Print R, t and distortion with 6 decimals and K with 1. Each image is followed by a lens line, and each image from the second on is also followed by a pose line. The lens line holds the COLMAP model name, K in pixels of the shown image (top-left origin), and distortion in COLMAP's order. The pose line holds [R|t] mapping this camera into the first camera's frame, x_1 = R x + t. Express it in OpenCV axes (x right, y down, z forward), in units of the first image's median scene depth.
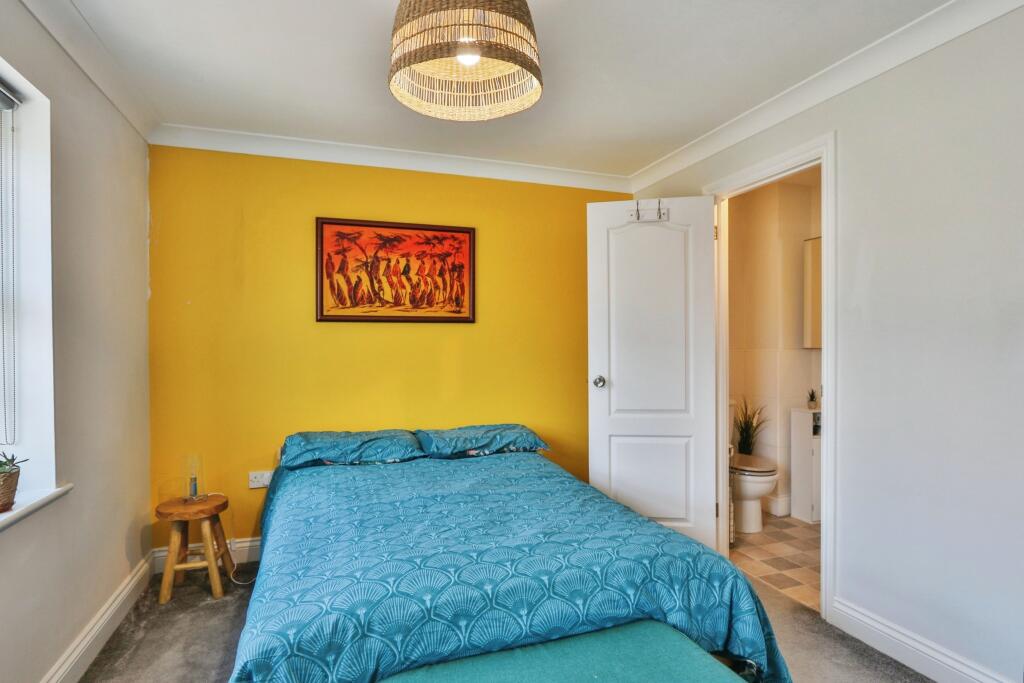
lens RADIAL K [[571.7, 0, 519.5], [0, 571.7, 348.4], [0, 0, 1]] dist [-0.006703, -0.001037]
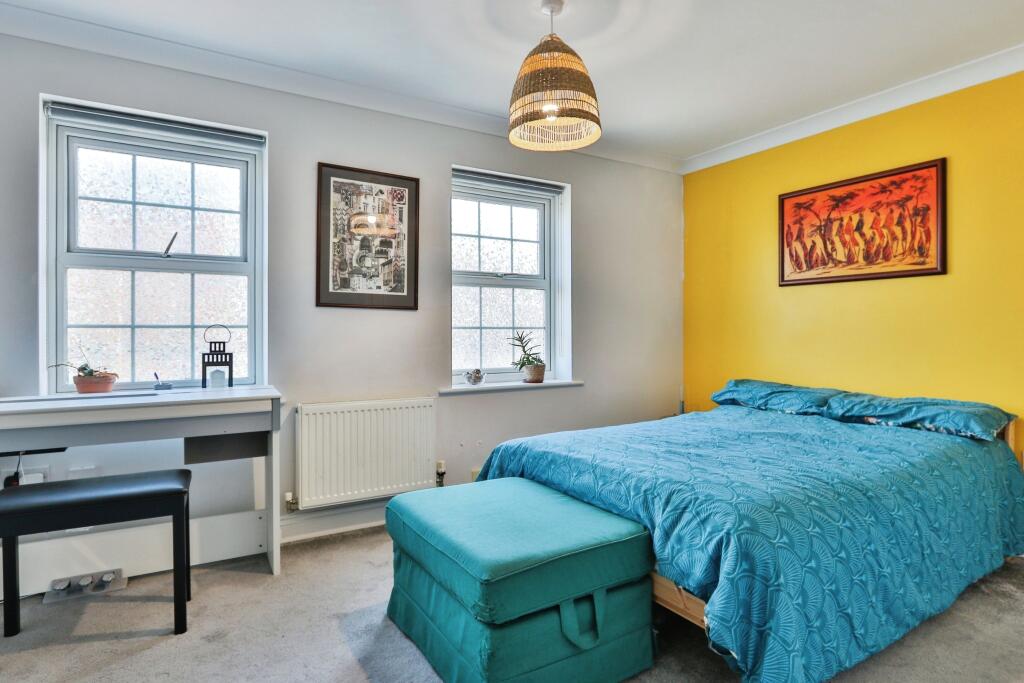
lens RADIAL K [[571.7, 0, 517.7], [0, 571.7, 333.3], [0, 0, 1]] dist [-0.006703, -0.001037]
pose [[0.182964, 0.004124, -0.983111, 0.643678], [-0.013871, 0.999902, 0.001613, 0.049423], [0.983022, 0.013342, 0.183004, 0.272374]]
